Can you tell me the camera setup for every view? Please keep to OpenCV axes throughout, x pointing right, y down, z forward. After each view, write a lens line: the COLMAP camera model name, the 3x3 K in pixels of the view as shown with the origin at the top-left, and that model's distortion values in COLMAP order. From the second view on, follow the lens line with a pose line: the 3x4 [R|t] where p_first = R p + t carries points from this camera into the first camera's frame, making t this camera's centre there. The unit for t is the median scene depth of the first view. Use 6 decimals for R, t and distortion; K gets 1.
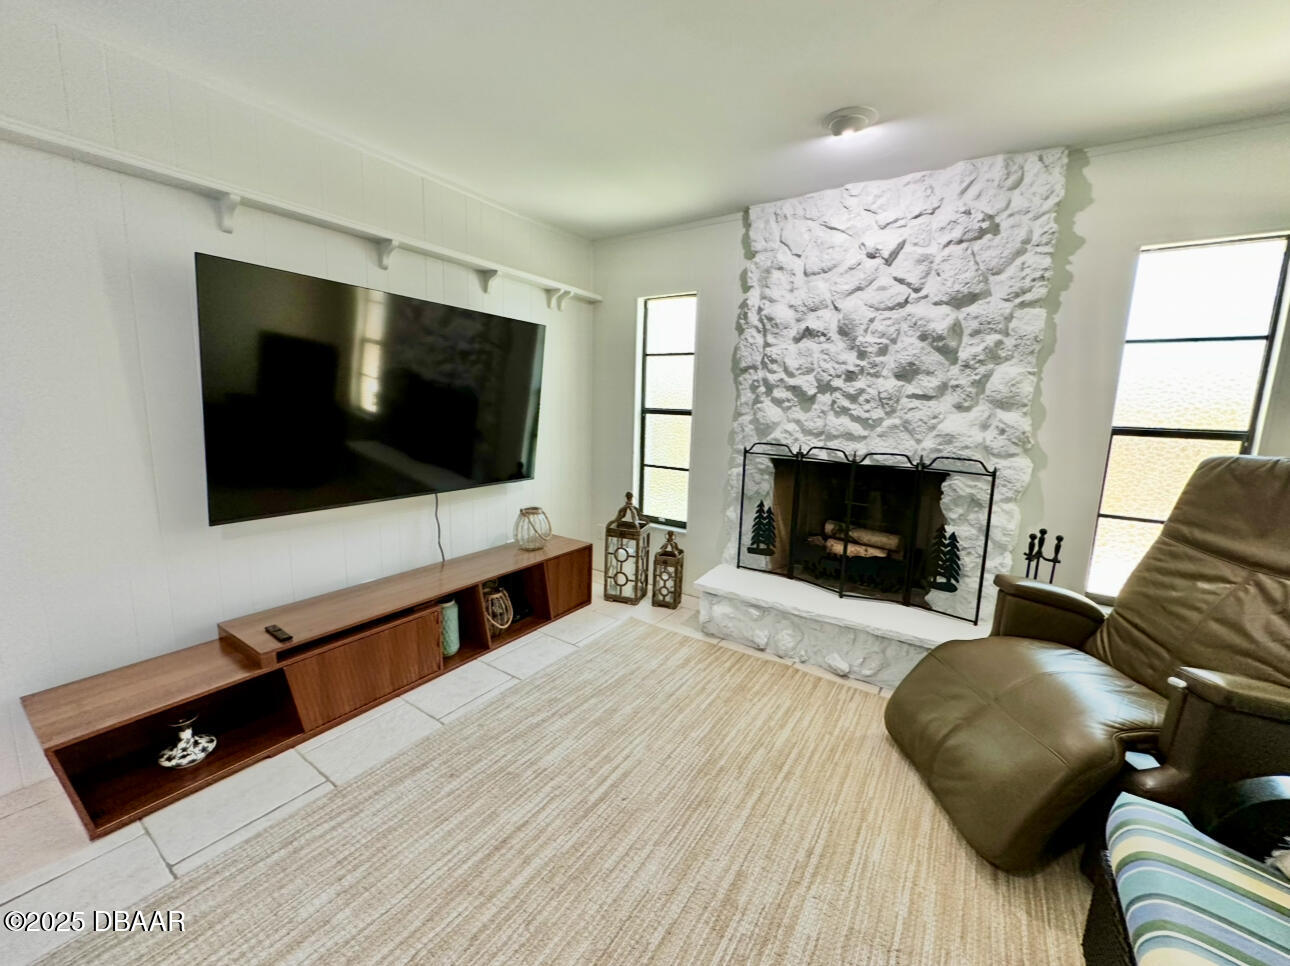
lens RADIAL K [[511.7, 0, 644.3], [0, 511.7, 478.3], [0, 0, 1]] dist [-0.000645, 0.000141]
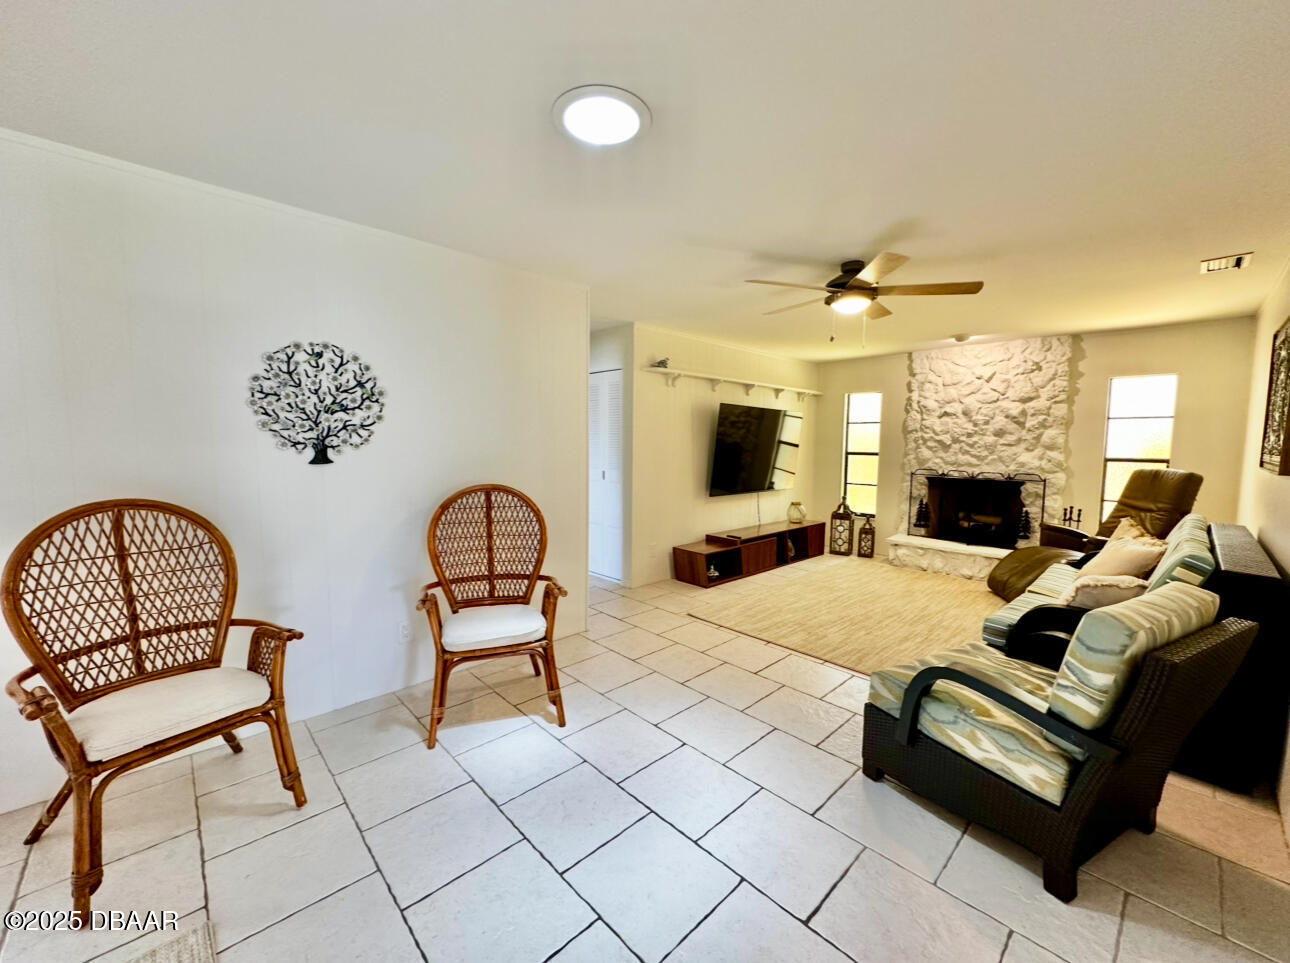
lens RADIAL K [[511.7, 0, 645.7], [0, 511.7, 484.1], [0, 0, 1]] dist [-0.000645, 0.000141]
pose [[0.975860, -0.001227, -0.218392, -0.416762], [-0.014515, 0.997409, -0.070463, 0.159442], [0.217912, 0.071932, 0.973314, -1.267876]]
